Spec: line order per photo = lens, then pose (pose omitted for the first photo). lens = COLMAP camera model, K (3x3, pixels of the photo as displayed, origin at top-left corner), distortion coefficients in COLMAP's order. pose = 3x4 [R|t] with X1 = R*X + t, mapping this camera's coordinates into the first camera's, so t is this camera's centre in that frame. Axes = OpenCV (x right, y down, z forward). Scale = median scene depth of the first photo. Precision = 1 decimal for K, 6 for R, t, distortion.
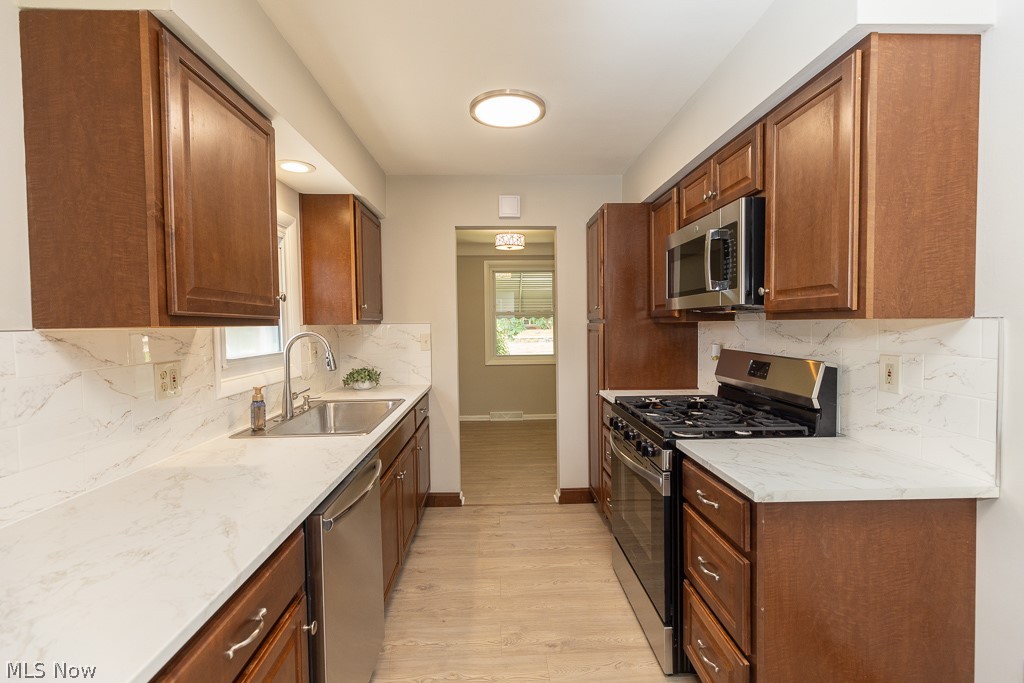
lens RADIAL K [[457.7, 0, 511.2], [0, 457.7, 334.1], [0, 0, 1]] dist [0.006185, 0.000195]
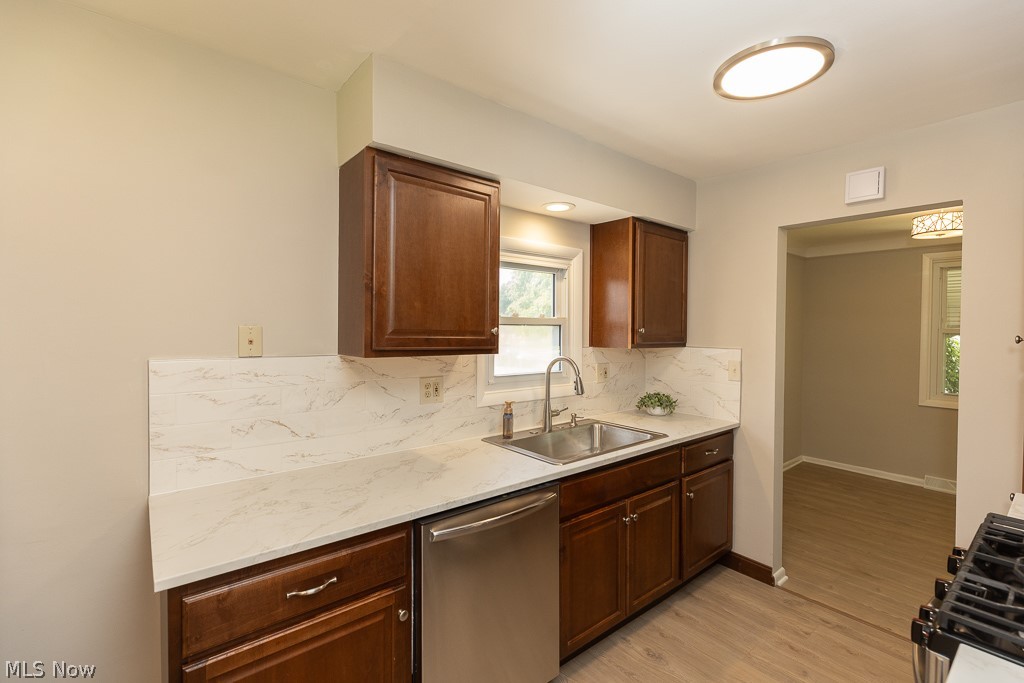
lens RADIAL K [[457.7, 0, 507.4], [0, 457.7, 337.0], [0, 0, 1]] dist [0.006185, 0.000195]
pose [[0.601237, 0.034313, -0.798334, 0.393919], [-0.037967, 0.999176, 0.014352, -0.070957], [0.798168, 0.021681, 0.602044, 0.278222]]
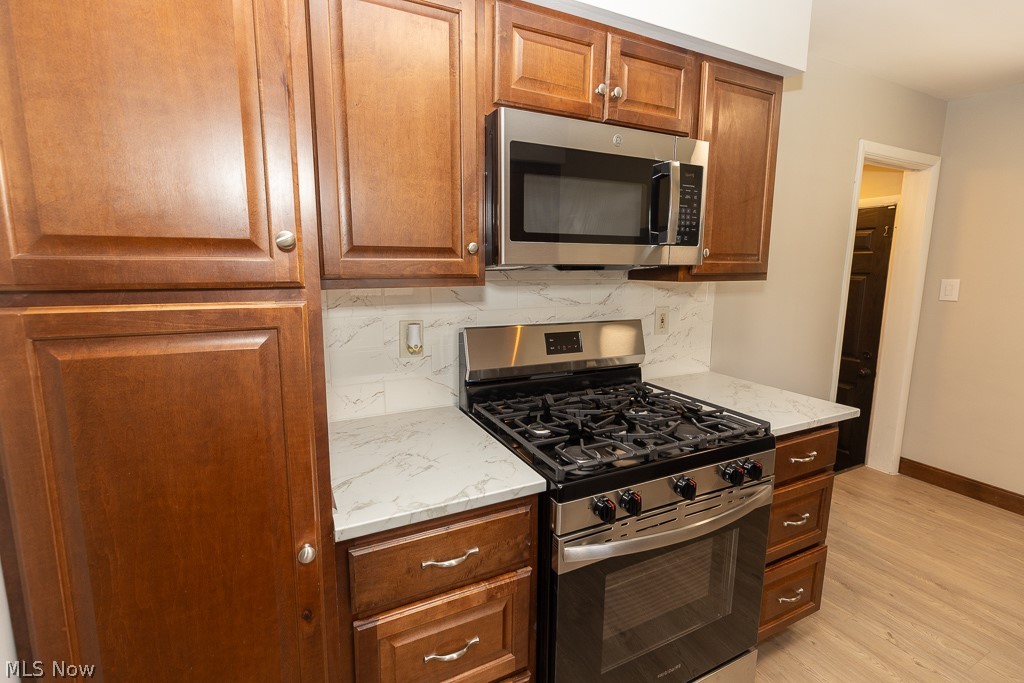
lens RADIAL K [[457.7, 0, 513.6], [0, 457.7, 331.2], [0, 0, 1]] dist [0.006185, 0.000195]
pose [[-0.411932, -0.121230, 0.903114, -0.156839], [0.017979, 0.989836, 0.141072, -0.061263], [-0.911037, 0.074349, -0.405565, 1.516057]]
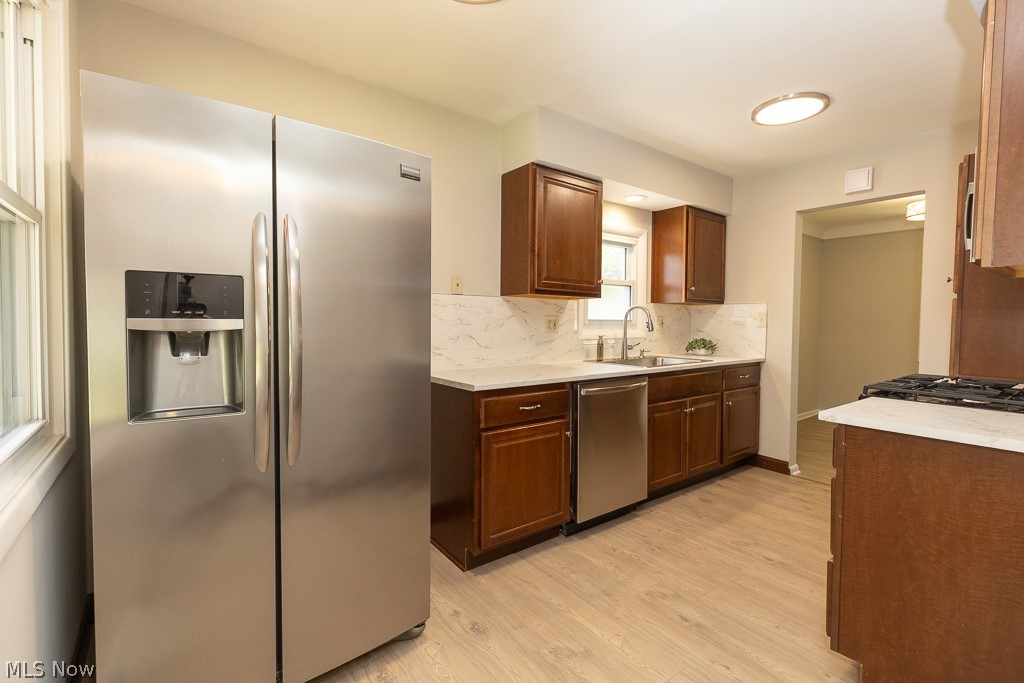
lens RADIAL K [[457.7, 0, 505.3], [0, 457.7, 337.6], [0, 0, 1]] dist [0.006185, 0.000195]
pose [[0.567071, 0.047728, -0.822285, 0.654226], [-0.037010, 0.998788, 0.032449, 0.080093], [0.822837, 0.012031, 0.568150, -0.263597]]
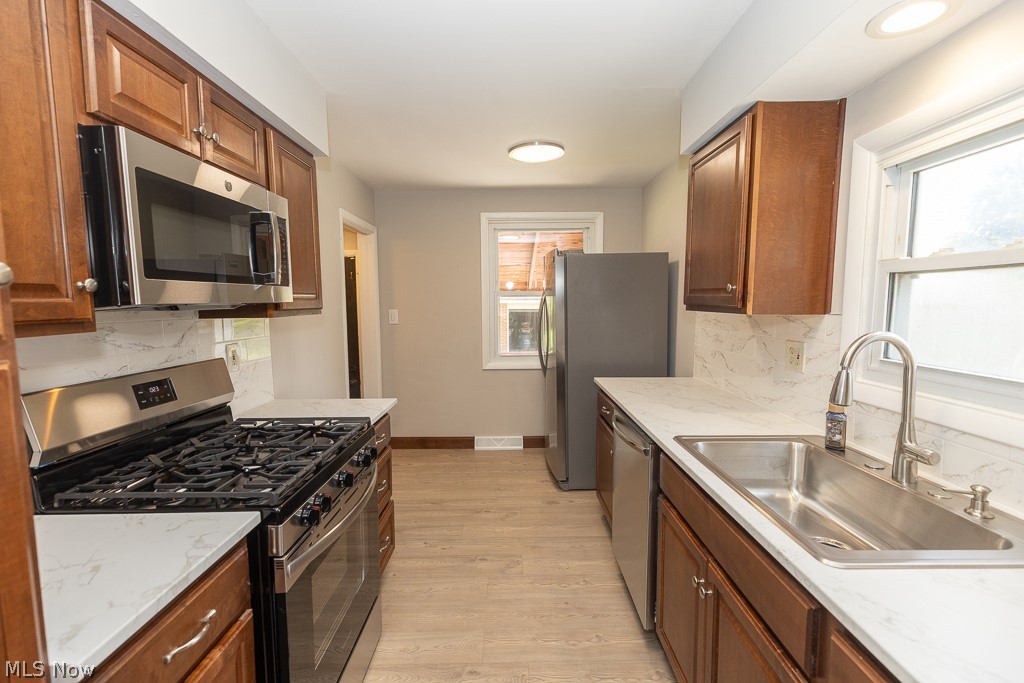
lens RADIAL K [[457.7, 0, 509.0], [0, 457.7, 343.4], [0, 0, 1]] dist [0.006185, 0.000195]
pose [[-0.998881, 0.016871, 0.044179, -0.033407], [0.021810, 0.993264, 0.113804, -0.071238], [-0.041961, 0.114640, -0.992521, 1.799838]]
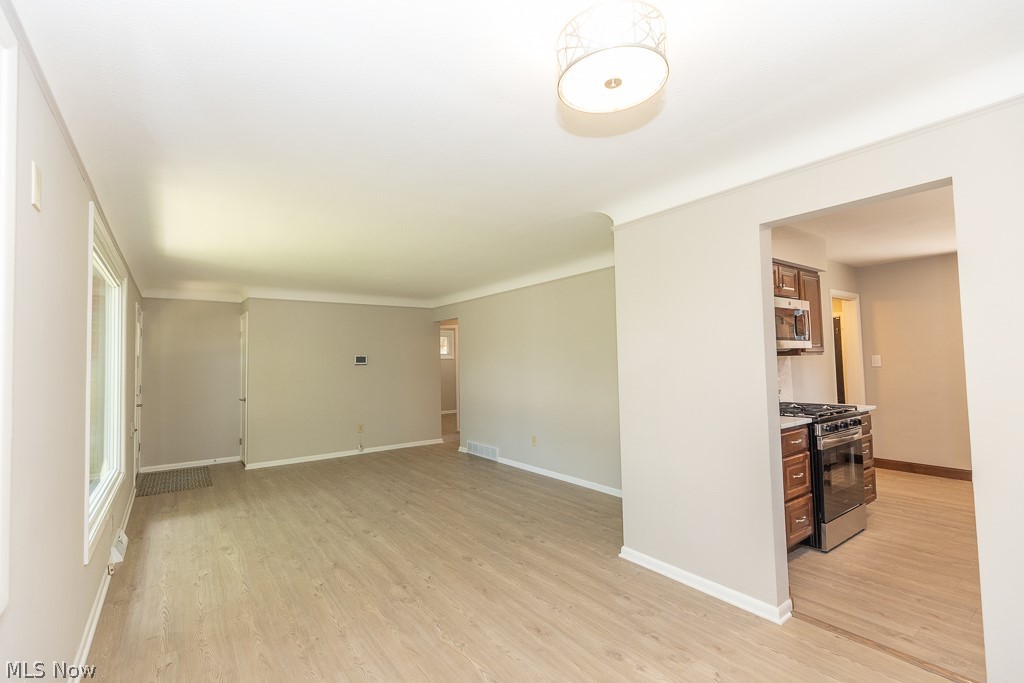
lens RADIAL K [[457.7, 0, 521.7], [0, 457.7, 339.9], [0, 0, 1]] dist [0.006185, 0.000195]
pose [[-0.571262, 0.061872, 0.818433, -0.472213], [0.046898, 0.997986, -0.042711, -0.068082], [-0.819427, 0.013984, -0.573013, 3.063552]]
